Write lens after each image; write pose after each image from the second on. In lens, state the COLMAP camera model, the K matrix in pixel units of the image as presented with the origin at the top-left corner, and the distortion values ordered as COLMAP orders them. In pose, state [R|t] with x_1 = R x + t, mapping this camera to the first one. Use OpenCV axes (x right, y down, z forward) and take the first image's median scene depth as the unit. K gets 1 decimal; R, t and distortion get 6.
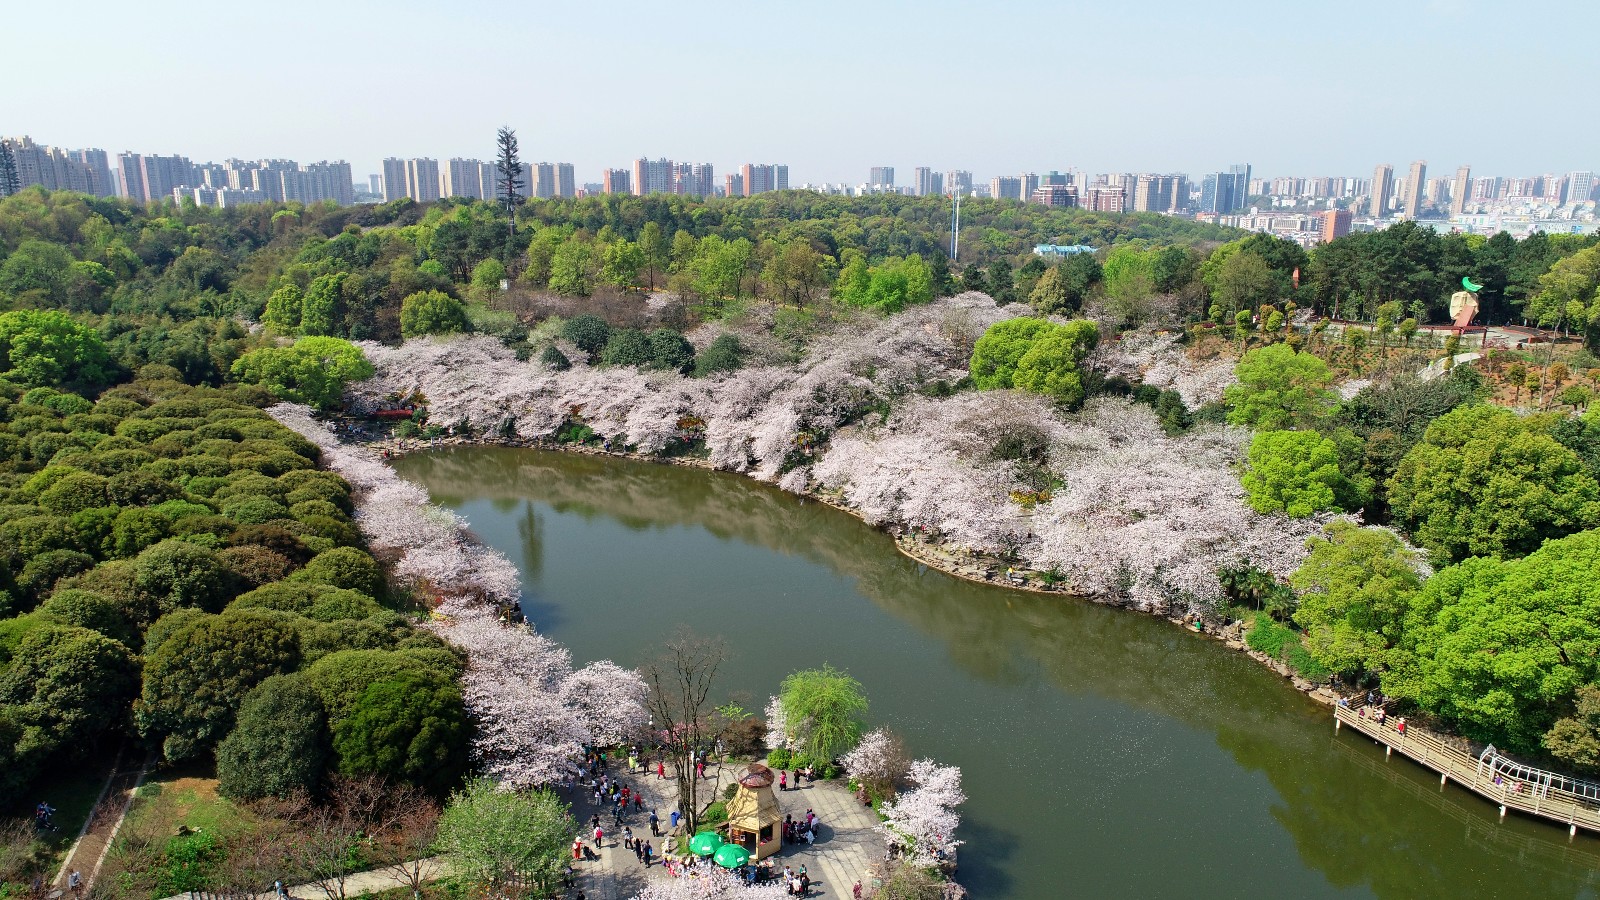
lens RADIAL K [[1068.6, 0, 800.0], [0, 1068.6, 450.0], [0, 0, 1]] dist [0.002761, 0.001904]
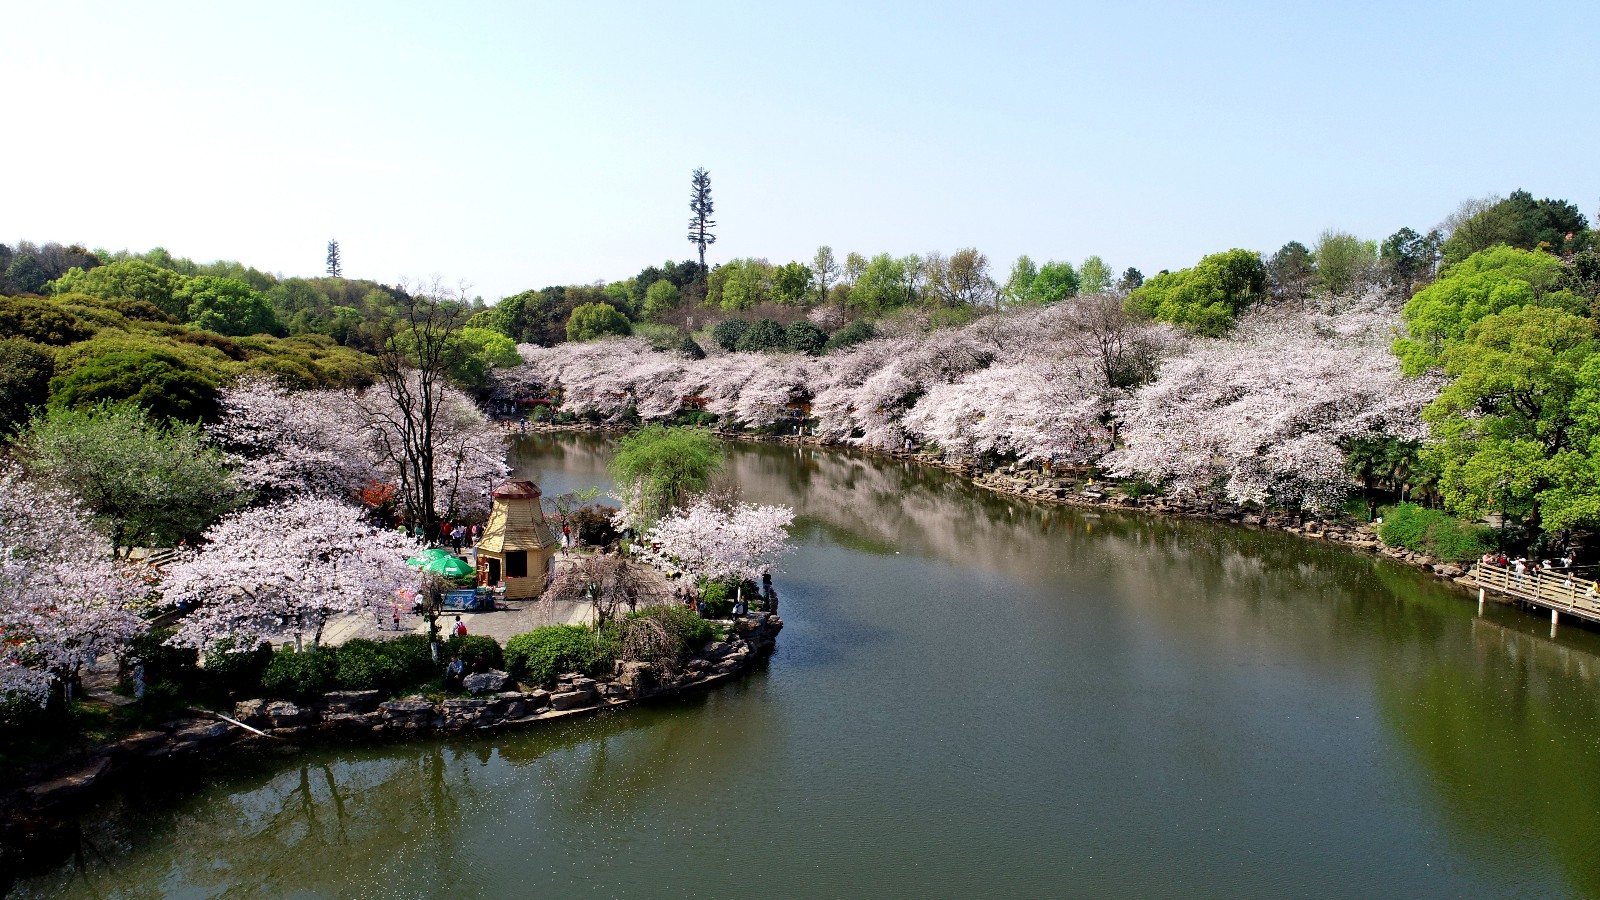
lens RADIAL K [[1068.6, 0, 800.0], [0, 1068.6, 450.0], [0, 0, 1]] dist [0.002761, 0.001904]
pose [[0.963371, 0.027027, -0.266808, 0.140157], [-0.066570, 0.987869, -0.140297, 0.147140], [0.259780, 0.152920, 0.953483, 0.130415]]
